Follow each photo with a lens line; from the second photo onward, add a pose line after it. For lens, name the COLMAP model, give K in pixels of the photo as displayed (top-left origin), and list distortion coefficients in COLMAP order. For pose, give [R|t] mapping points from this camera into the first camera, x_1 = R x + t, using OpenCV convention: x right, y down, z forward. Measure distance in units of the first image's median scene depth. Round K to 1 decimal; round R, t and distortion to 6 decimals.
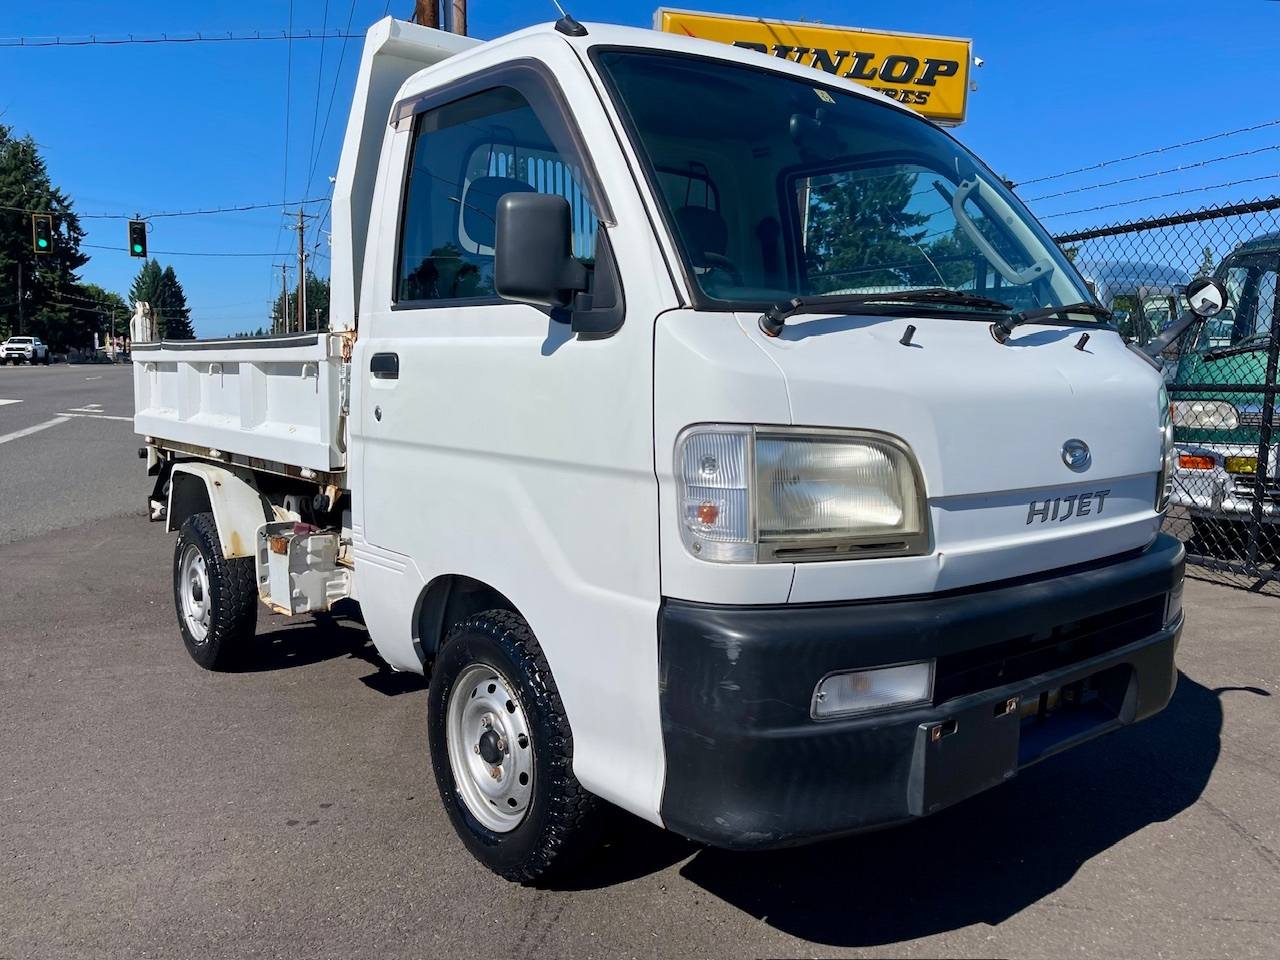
lens RADIAL K [[1003.4, 0, 615.1], [0, 1003.4, 481.3], [0, 0, 1]] dist [0.047275, -0.038851]
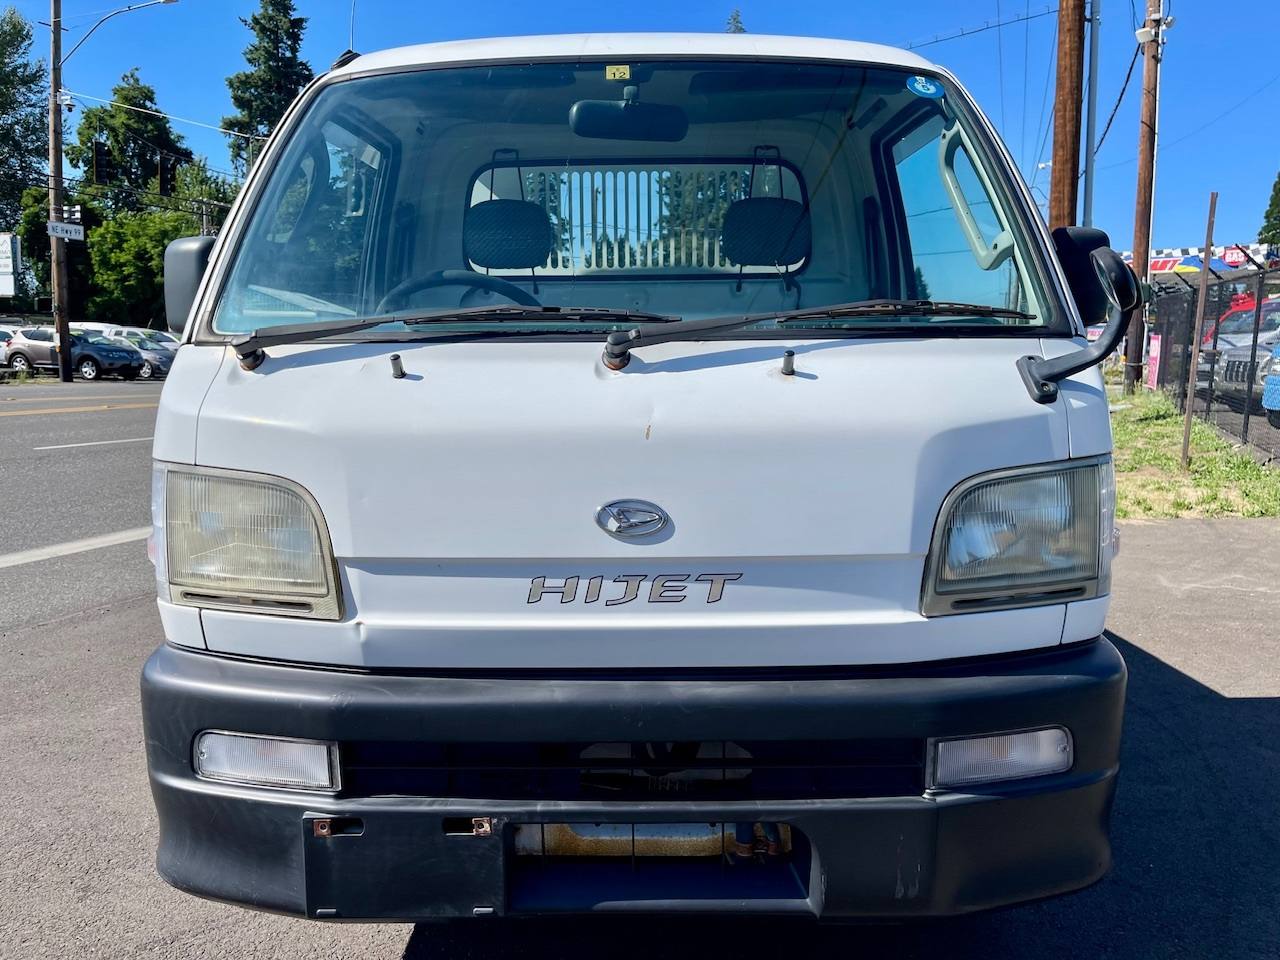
lens RADIAL K [[980.9, 0, 650.8], [0, 980.9, 490.8], [0, 0, 1]] dist [0.054766, -0.067438]
pose [[0.784700, 0.068525, -0.616076, 0.985628], [-0.058838, 0.997617, 0.036021, -0.080978], [0.617077, 0.007984, 0.786863, 0.480123]]
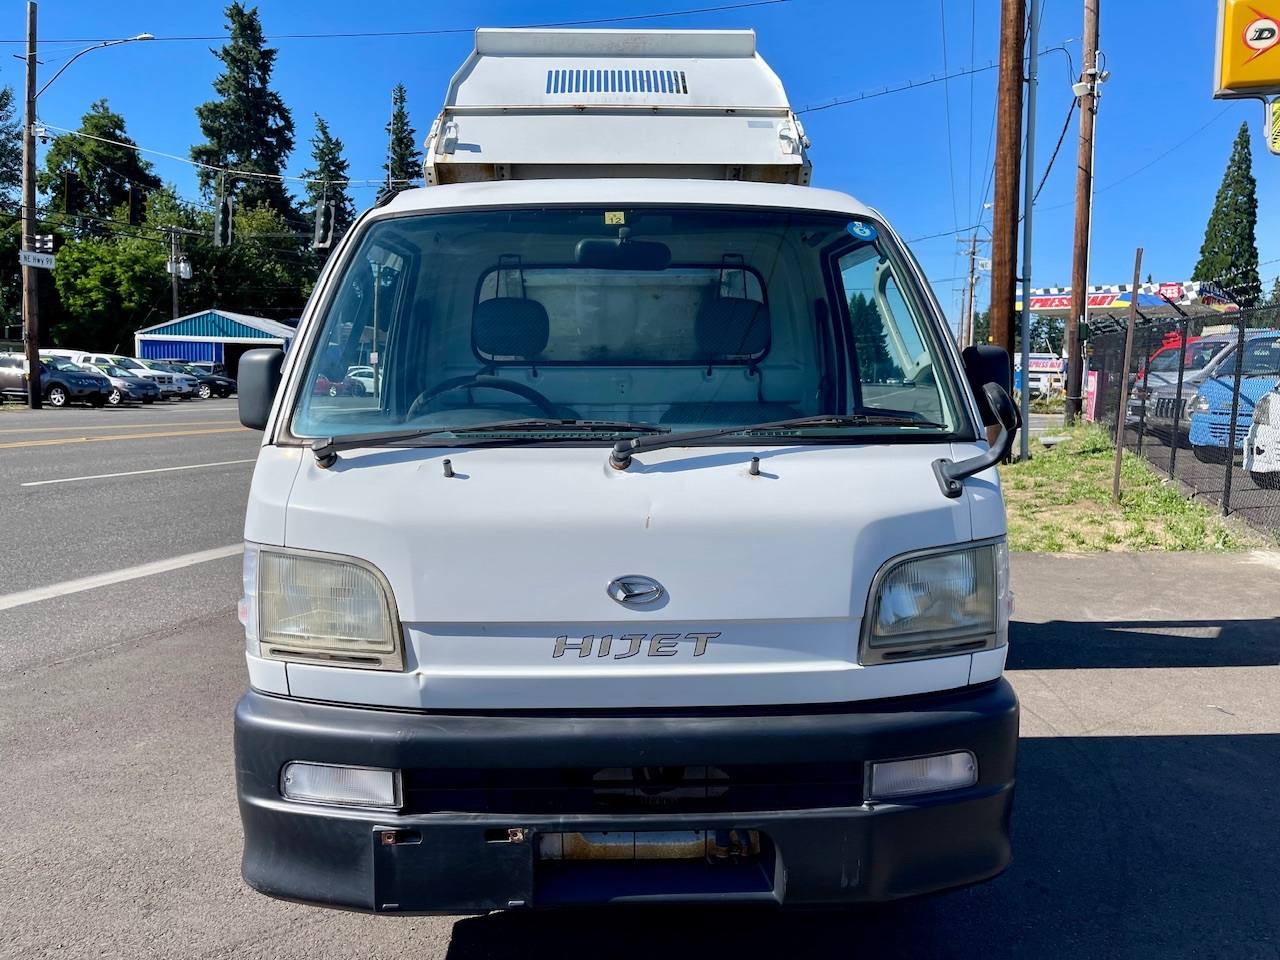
lens RADIAL K [[980.9, 0, 646.1], [0, 980.9, 468.4], [0, 0, 1]] dist [0.054766, -0.067438]
pose [[0.802715, 0.038709, -0.595105, 1.098534], [-0.057420, 0.998272, -0.012518, -0.143426], [0.593592, 0.044219, 0.803551, 0.276497]]
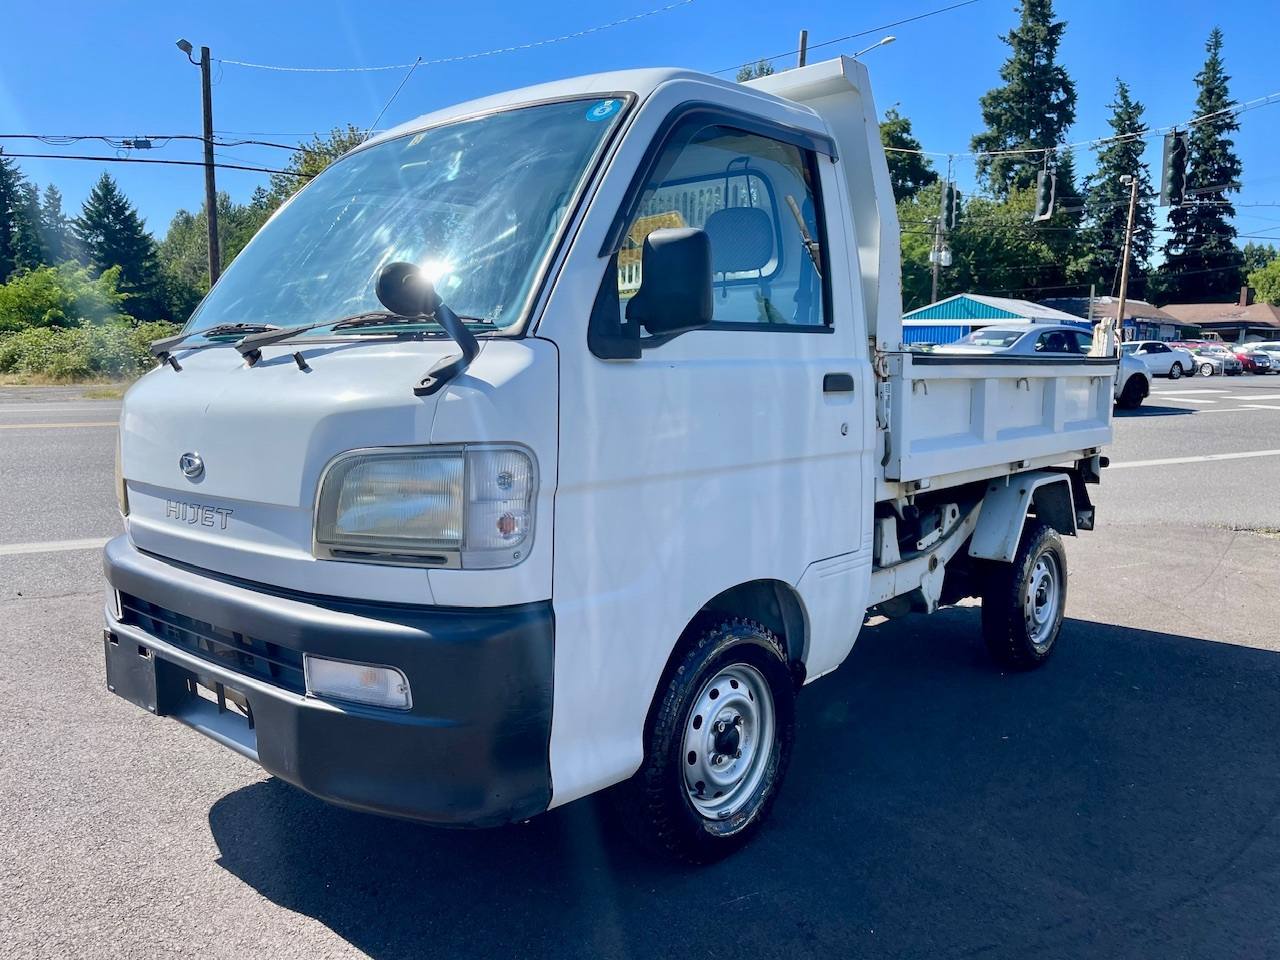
lens RADIAL K [[980.9, 0, 642.6], [0, 980.9, 469.5], [0, 0, 1]] dist [0.054766, -0.067438]
pose [[0.179196, 0.086948, -0.979964, 1.741567], [-0.103580, 0.992218, 0.069094, -0.162243], [0.978346, 0.089124, 0.186807, 1.389247]]
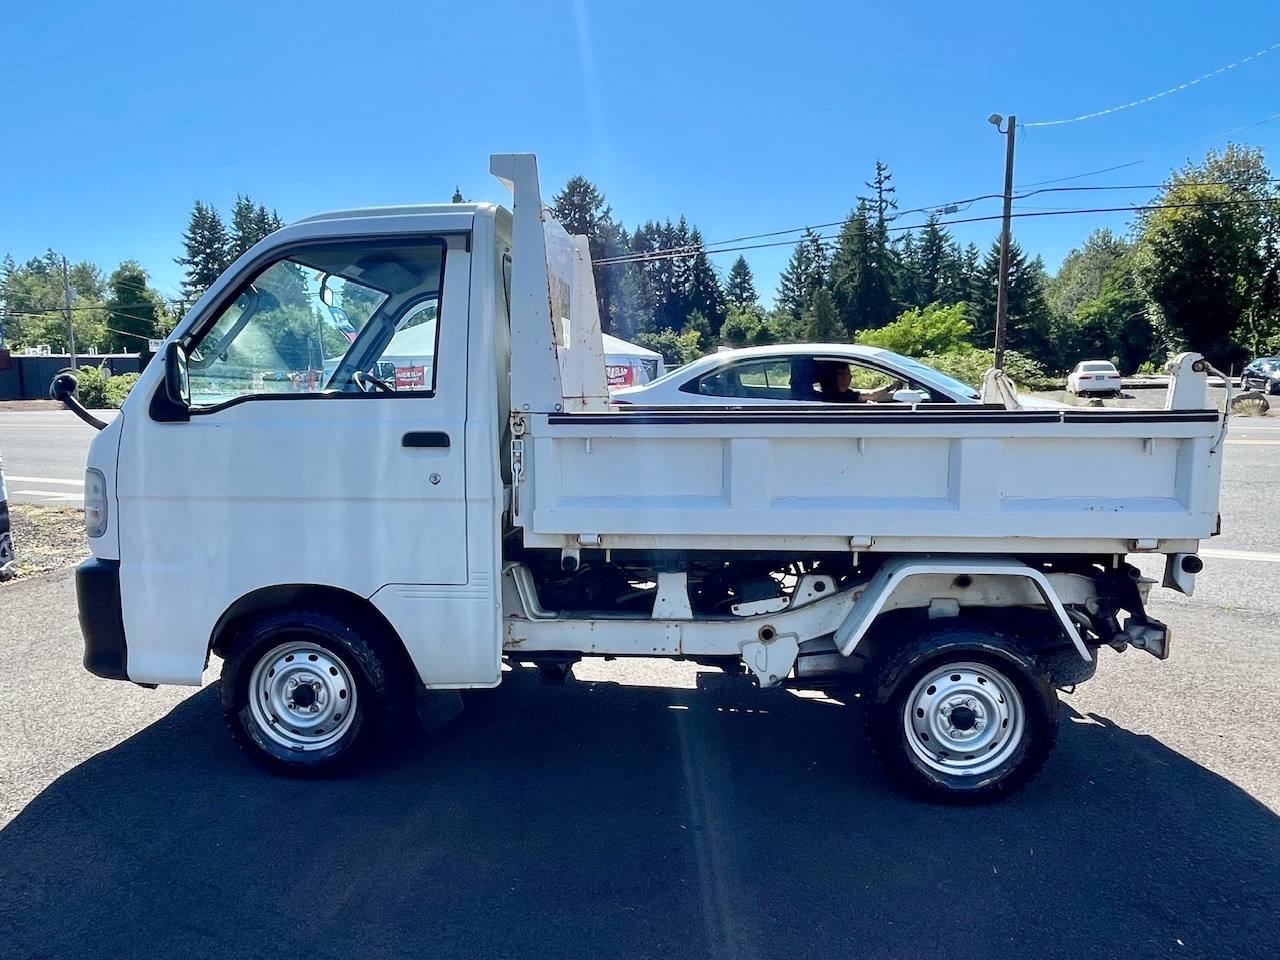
lens RADIAL K [[839.2, 0, 635.2], [0, 839.2, 484.8], [0, 0, 1]] dist [0.000711, -0.035548]
pose [[-0.672663, 0.074868, -0.736152, 1.224323], [-0.084377, 0.980618, 0.176831, -0.424367], [0.735122, 0.181062, -0.653308, 3.124040]]
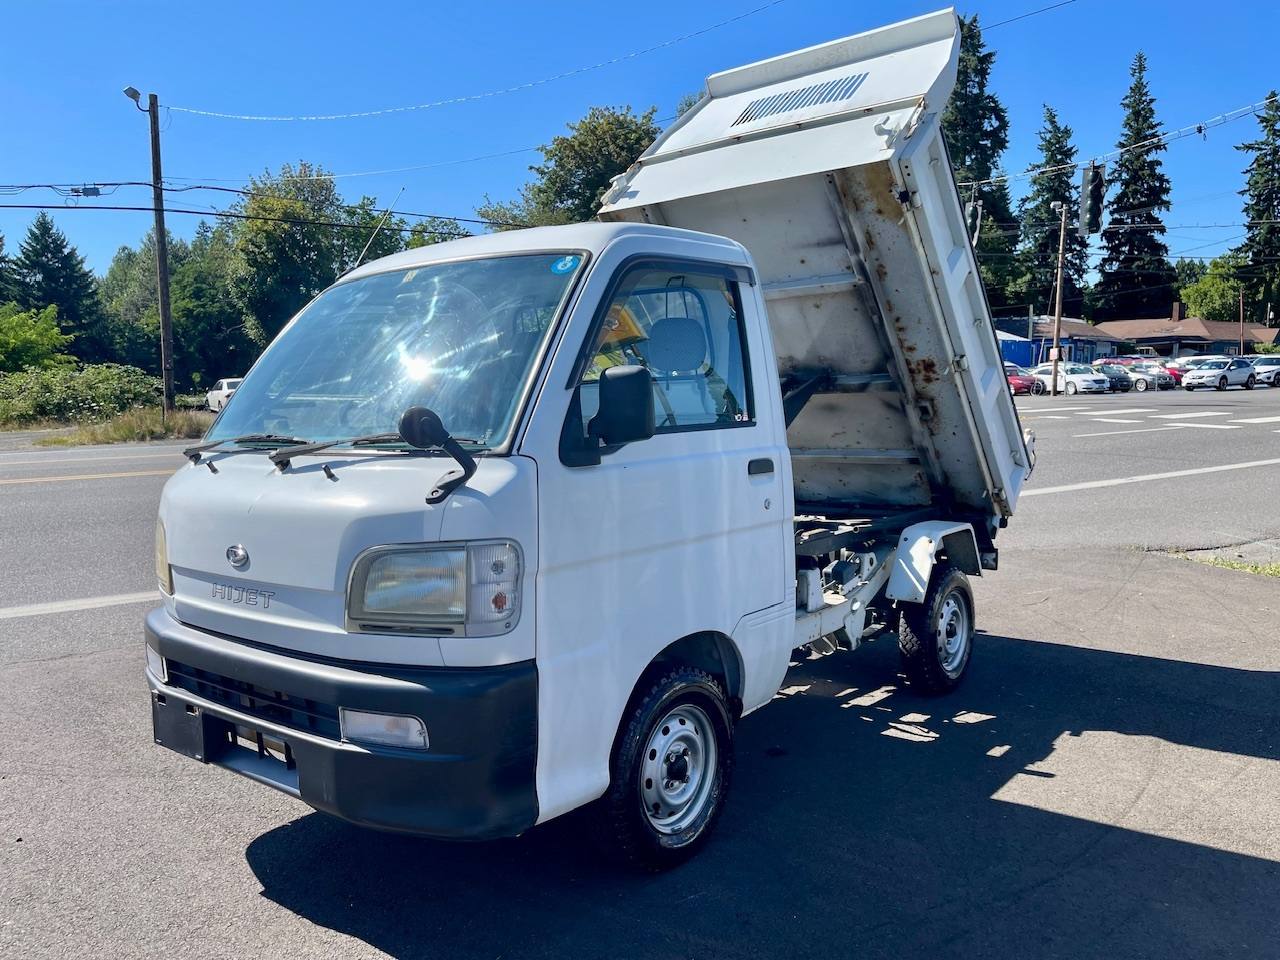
lens RADIAL K [[980.9, 0, 635.6], [0, 980.9, 471.4], [0, 0, 1]] dist [0.054766, -0.067438]
pose [[0.220496, 0.058055, -0.973659, 2.019136], [-0.079394, 0.995983, 0.041407, -0.259523], [0.972151, 0.068172, 0.224219, 1.318548]]
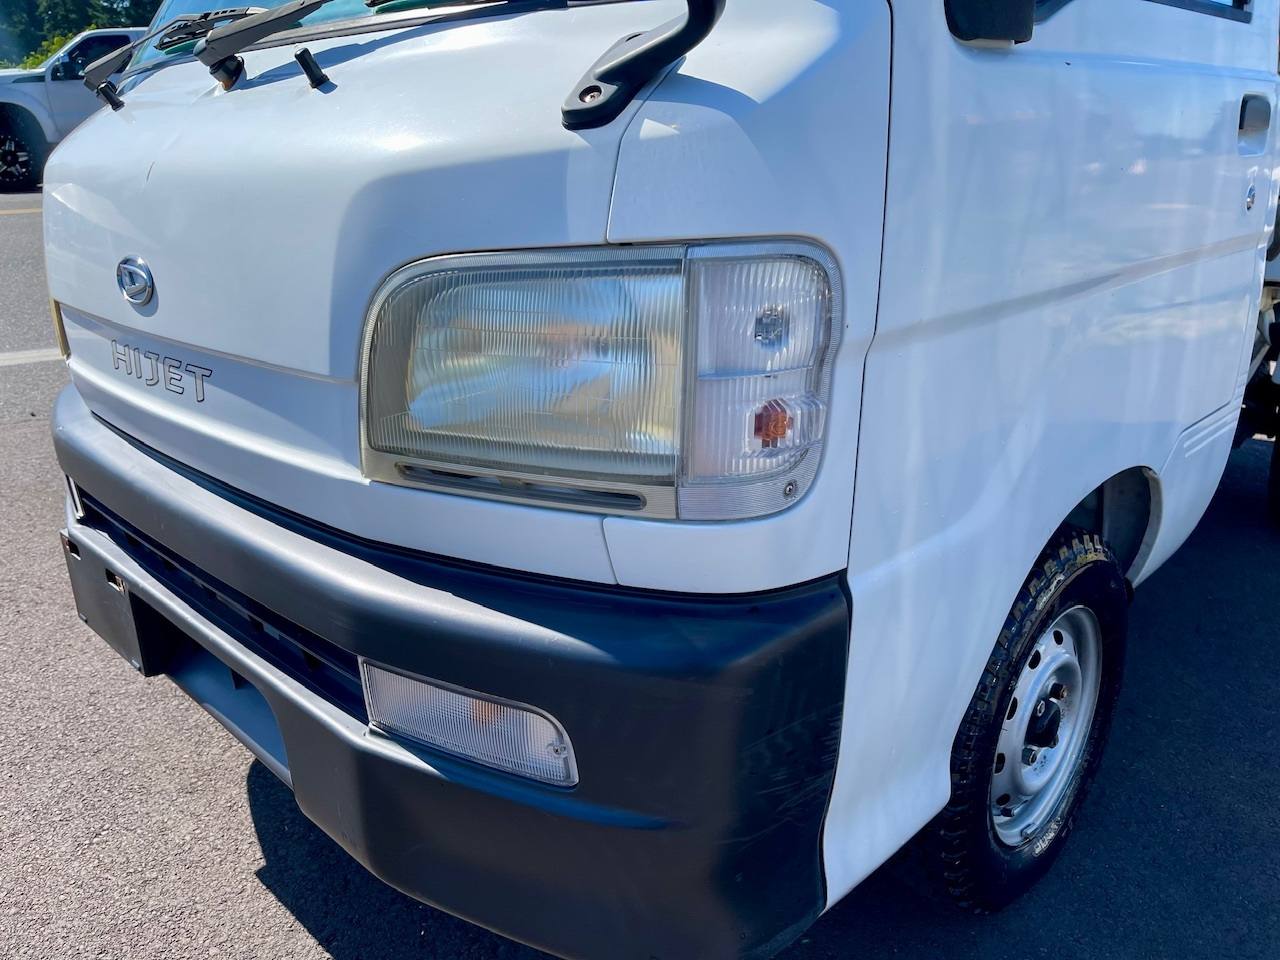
lens RADIAL K [[980.9, 0, 632.9], [0, 980.9, 474.0], [0, 0, 1]] dist [0.054766, -0.067438]
pose [[0.119333, 0.302919, -0.945516, 1.177428], [-0.089904, 0.951705, 0.293555, -0.129269], [0.988775, 0.049975, 0.140804, 1.318957]]
